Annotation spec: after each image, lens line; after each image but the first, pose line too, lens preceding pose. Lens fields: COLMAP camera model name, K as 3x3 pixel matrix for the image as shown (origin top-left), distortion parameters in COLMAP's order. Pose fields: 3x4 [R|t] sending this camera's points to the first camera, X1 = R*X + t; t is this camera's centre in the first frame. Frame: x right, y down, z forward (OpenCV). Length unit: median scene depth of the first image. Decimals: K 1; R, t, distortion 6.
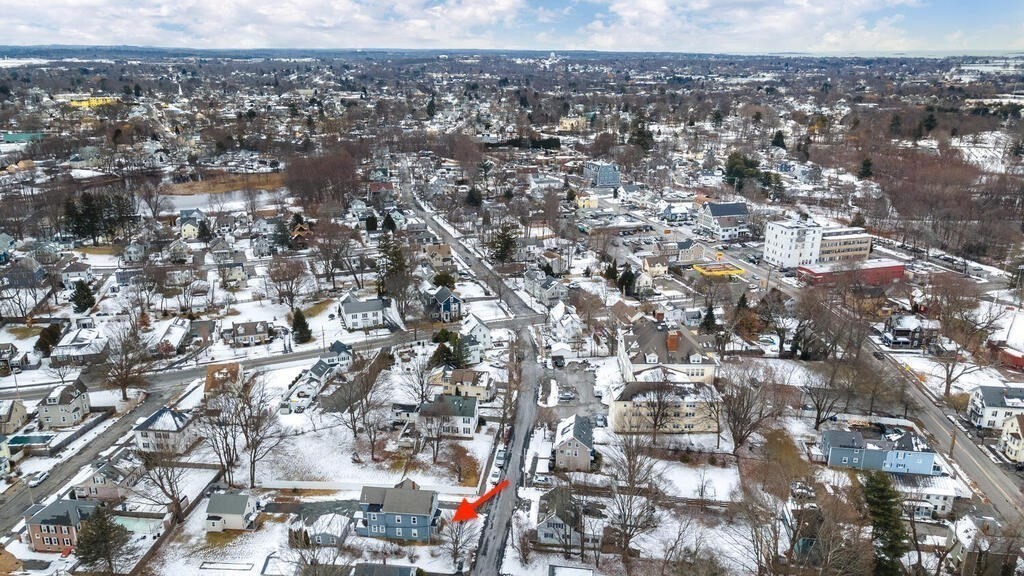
lens RADIAL K [[747.6, 0, 507.2], [0, 747.6, 286.4], [0, 0, 1]] dist [0.044281, 0.011942]
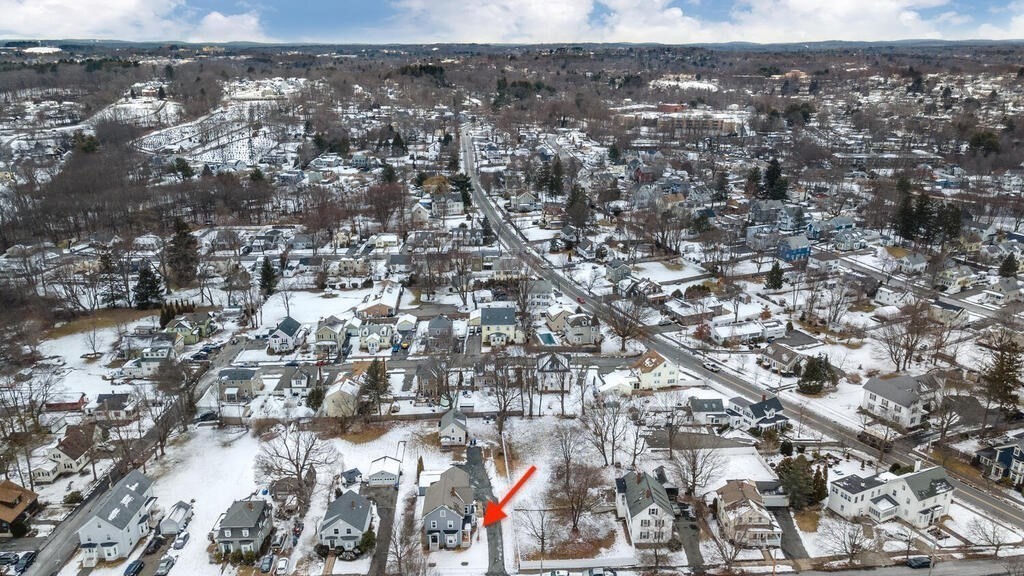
lens RADIAL K [[747.6, 0, 510.0], [0, 747.6, 292.2], [0, 0, 1]] dist [0.044281, 0.011942]
pose [[0.140693, 0.311695, -0.939708, 0.594977], [-0.295313, 0.919154, 0.260663, -0.205801], [0.944985, 0.240834, 0.221366, 0.652674]]
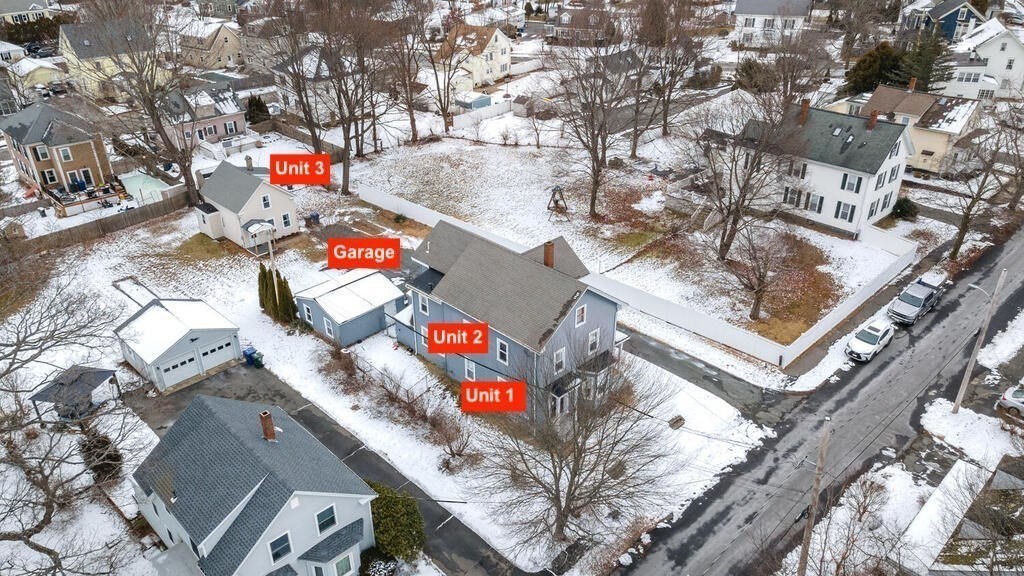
lens RADIAL K [[747.6, 0, 508.0], [0, 747.6, 292.0], [0, 0, 1]] dist [0.044281, 0.011942]
pose [[0.778995, 0.297670, -0.551869, 0.033933], [-0.180254, 0.949291, 0.257595, 0.165920], [0.600563, -0.101188, 0.793149, 0.607478]]
